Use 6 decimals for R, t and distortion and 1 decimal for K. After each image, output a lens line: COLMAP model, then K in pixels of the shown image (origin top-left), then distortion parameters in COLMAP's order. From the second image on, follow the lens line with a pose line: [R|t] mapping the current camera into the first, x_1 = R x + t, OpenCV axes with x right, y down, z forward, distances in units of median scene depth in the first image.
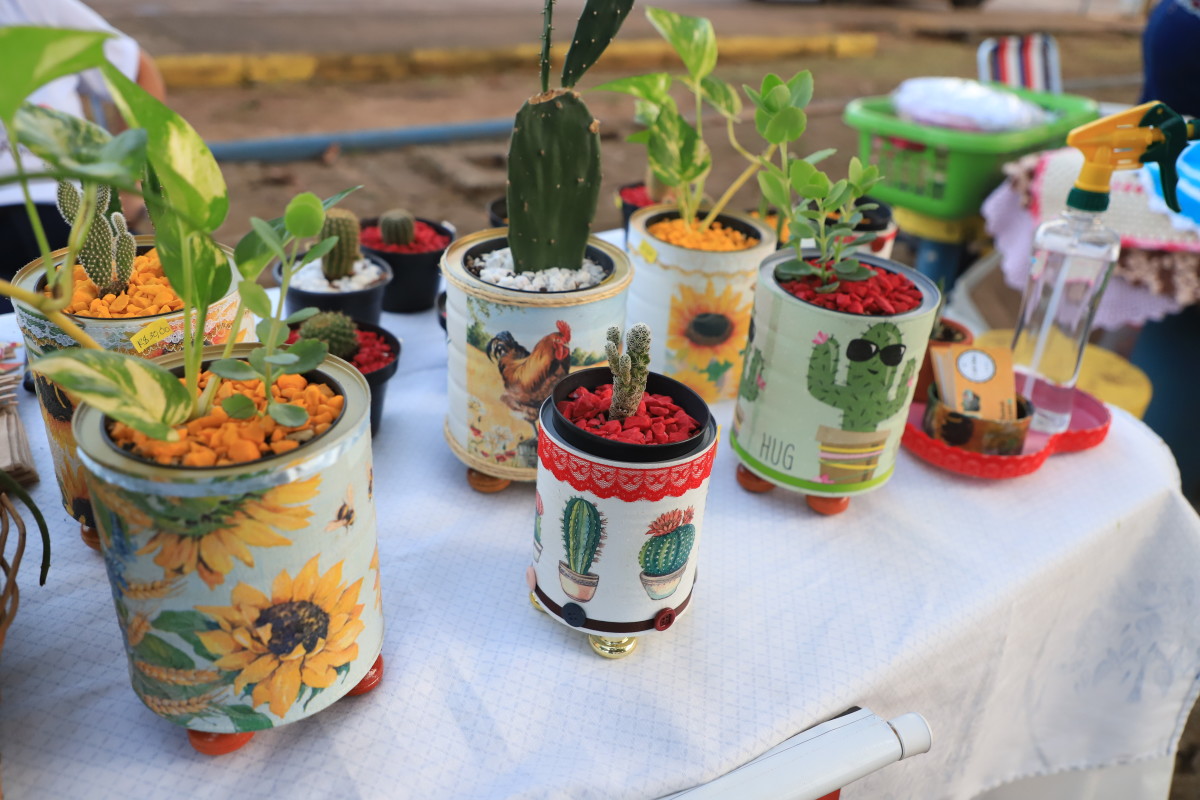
lens RADIAL K [[970.2, 0, 600.1], [0, 970.2, 402.8], [0, 0, 1]] dist [-0.011382, 0.020931]
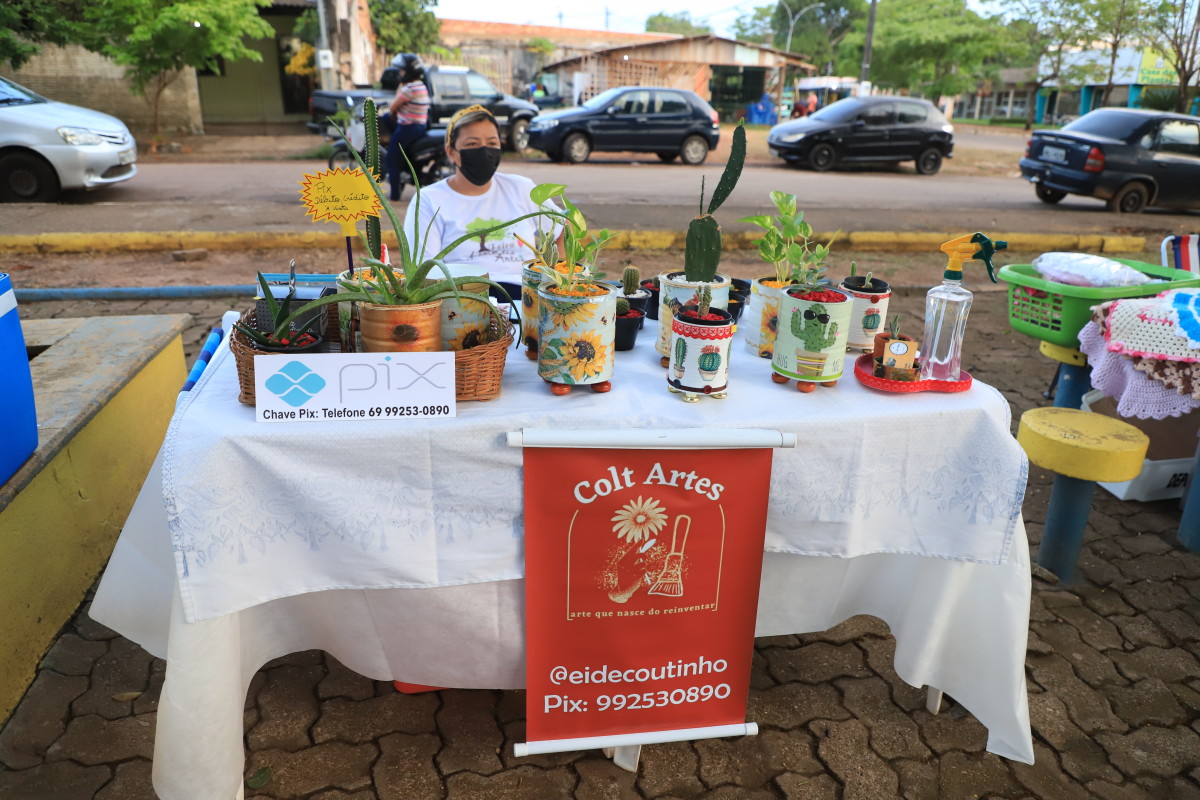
lens RADIAL K [[815.6, 0, 597.5], [0, 815.6, 394.2], [0, 0, 1]] dist [-0.025909, -0.000575]
pose [[0.928515, 0.104146, -0.356391, 0.509377], [-0.159893, 0.978451, -0.130648, 0.493617], [0.335104, 0.178293, 0.925158, -1.079006]]
